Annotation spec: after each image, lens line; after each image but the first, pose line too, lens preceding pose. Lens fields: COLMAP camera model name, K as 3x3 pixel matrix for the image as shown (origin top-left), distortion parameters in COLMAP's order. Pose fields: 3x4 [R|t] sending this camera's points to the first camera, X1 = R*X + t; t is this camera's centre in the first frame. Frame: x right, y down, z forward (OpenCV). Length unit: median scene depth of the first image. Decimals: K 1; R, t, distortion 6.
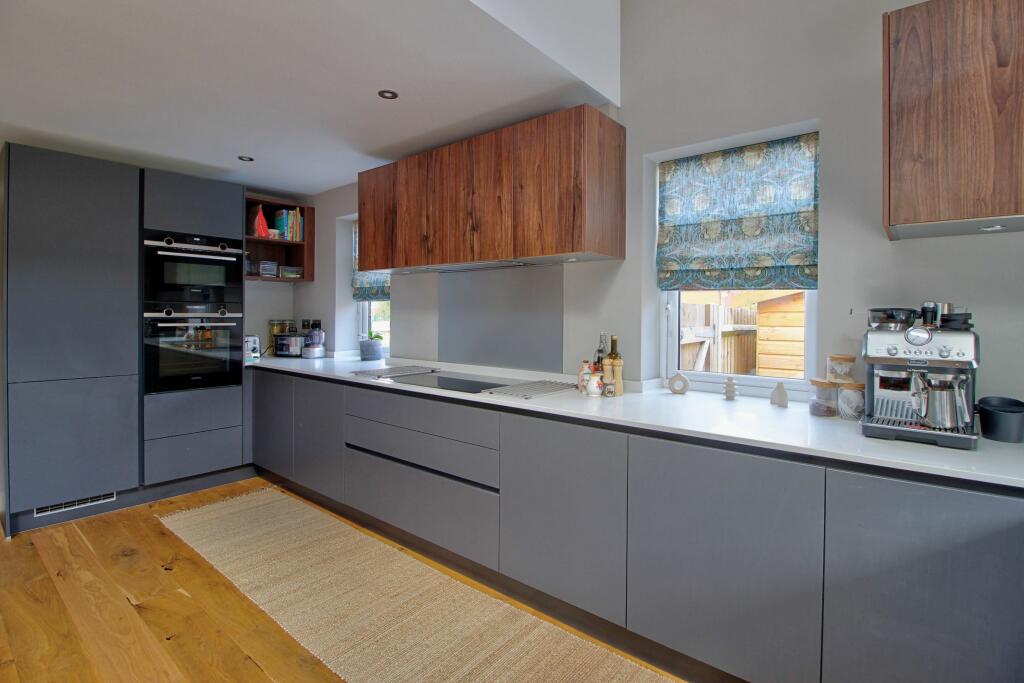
lens RADIAL K [[501.3, 0, 514.4], [0, 501.3, 314.0], [0, 0, 1]] dist [-0.001446, -0.000475]
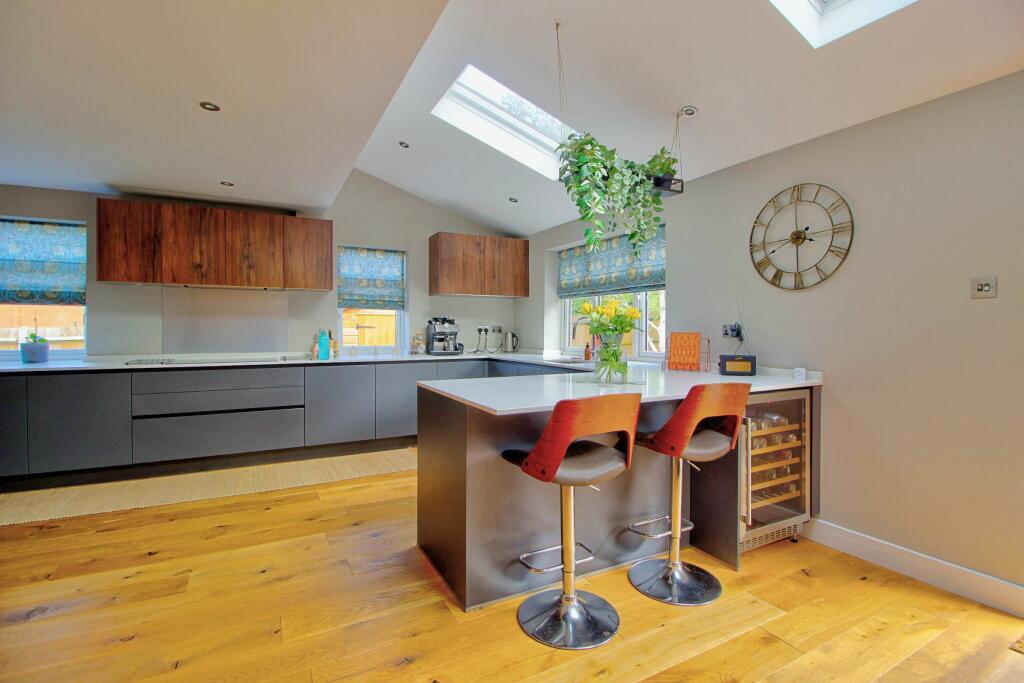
lens RADIAL K [[475.9, 0, 512.0], [0, 475.9, 341.5], [0, 0, 1]] dist [-0.001029, -0.000258]
pose [[0.387937, -0.033433, 0.921079, -1.263763], [-0.002420, 0.999302, 0.037291, 0.017313], [-0.921683, -0.016696, 0.387585, -0.437370]]
